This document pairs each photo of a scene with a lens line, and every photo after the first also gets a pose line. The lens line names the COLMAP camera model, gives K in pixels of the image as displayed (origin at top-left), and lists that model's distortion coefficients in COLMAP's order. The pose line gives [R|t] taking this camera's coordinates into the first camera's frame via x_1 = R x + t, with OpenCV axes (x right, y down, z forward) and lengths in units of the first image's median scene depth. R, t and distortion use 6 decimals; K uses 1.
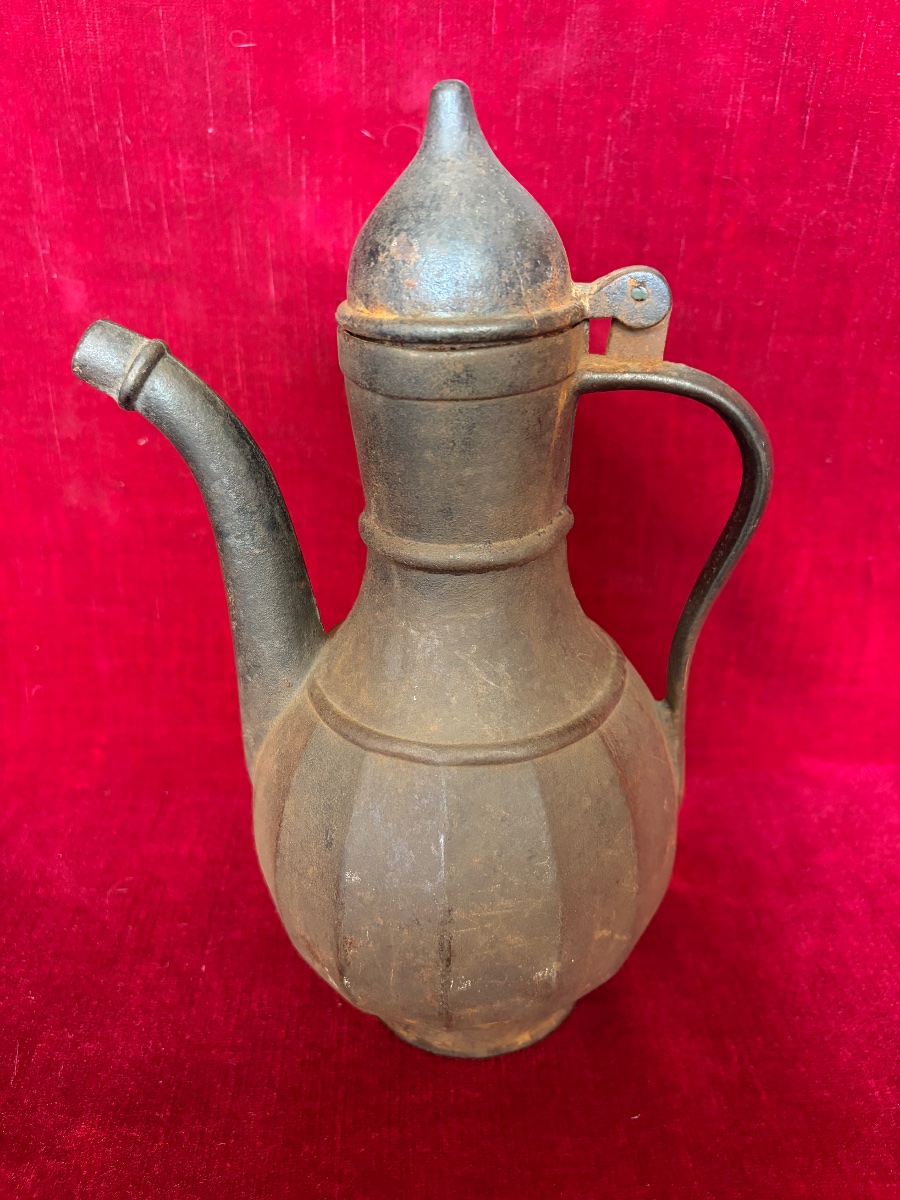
lens RADIAL K [[910.6, 0, 443.1], [0, 910.6, 596.0], [0, 0, 1]] dist [-0.021674, -0.036886]
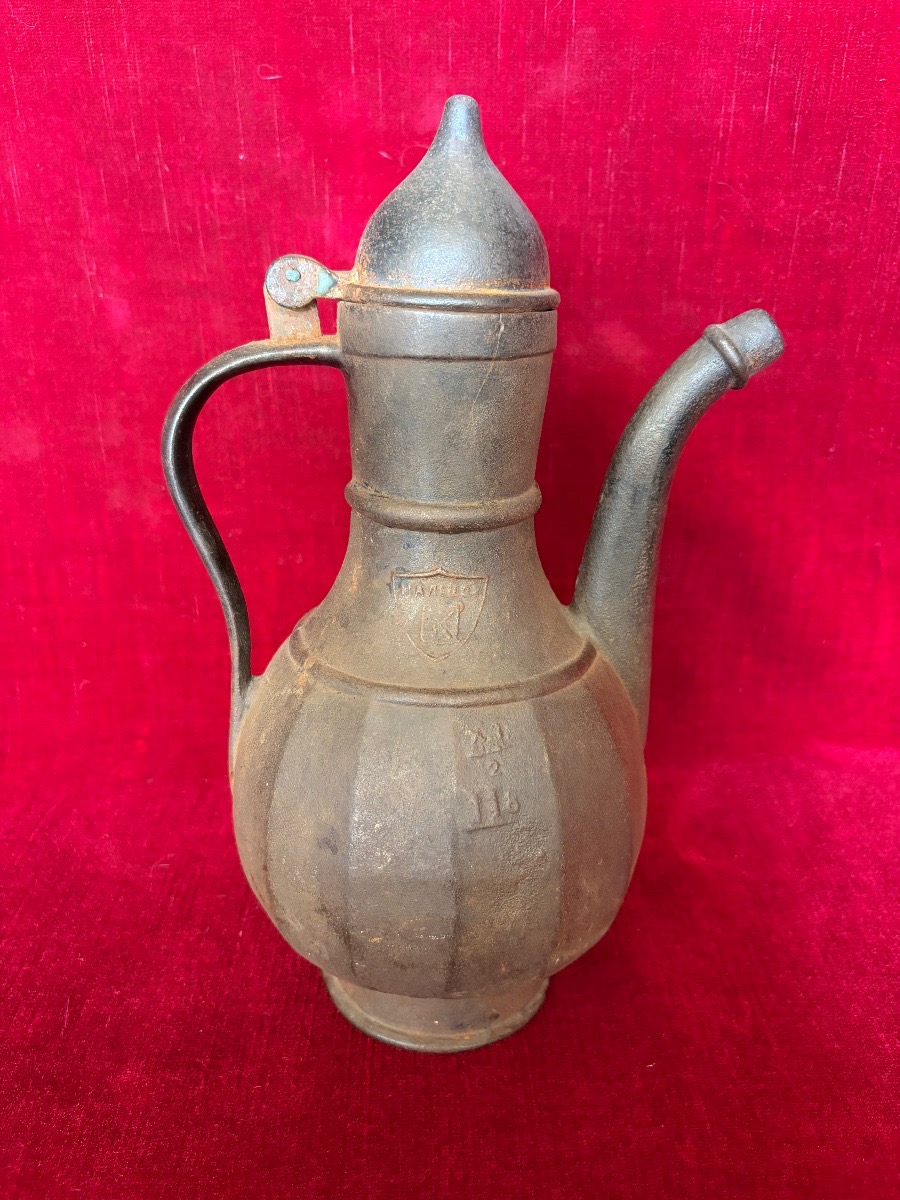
lens RADIAL K [[910.6, 0, 441.8], [0, 910.6, 601.3], [0, 0, 1]] dist [-0.021674, -0.036886]
pose [[0.998980, -0.016747, -0.041937, 0.020311], [0.015358, 0.999330, -0.033229, 0.059290], [0.042465, 0.032551, 0.998568, -0.060658]]
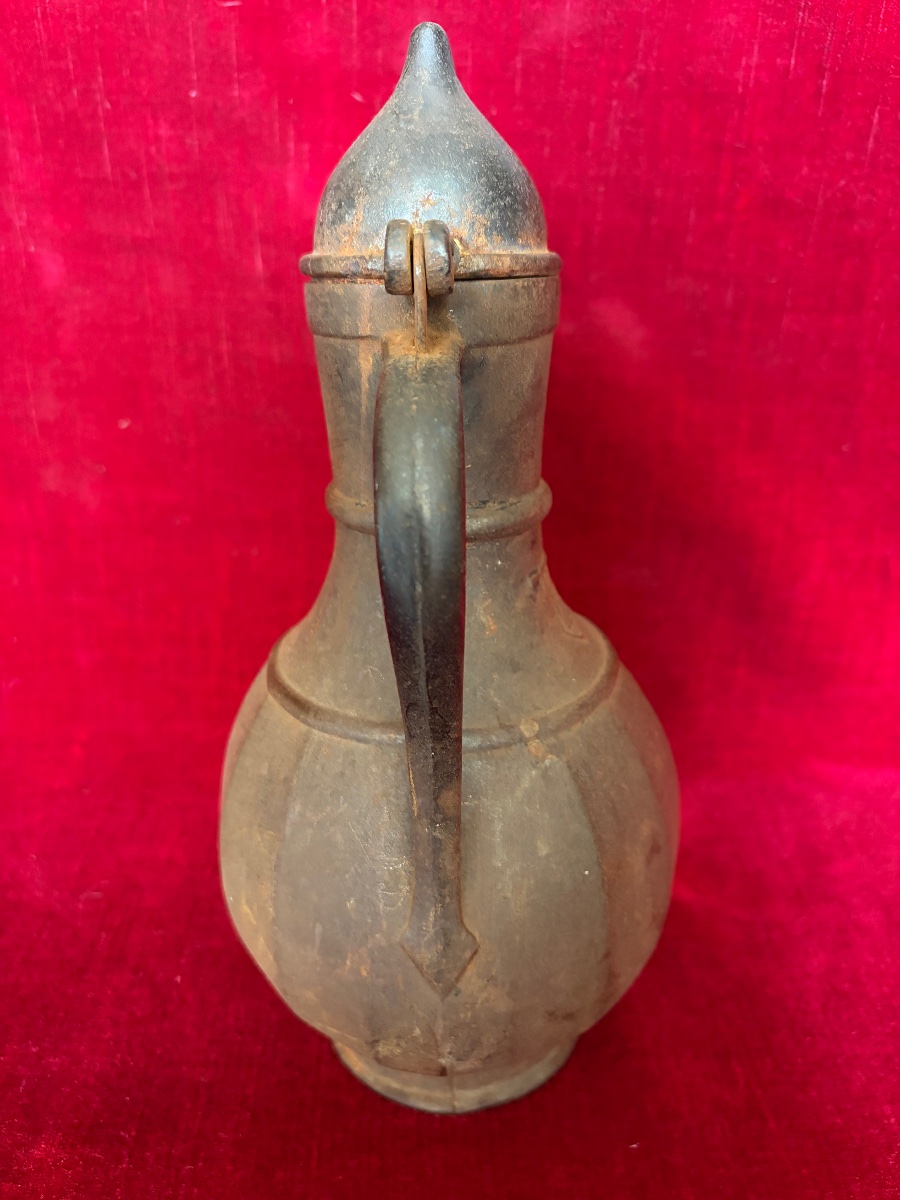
lens RADIAL K [[910.6, 0, 447.0], [0, 910.6, 597.8], [0, 0, 1]] dist [-0.021674, -0.036886]
pose [[0.999943, 0.007310, -0.007838, 0.019634], [-0.007317, 0.999973, -0.000790, 0.012241], [0.007832, 0.000848, 0.999969, 0.055951]]
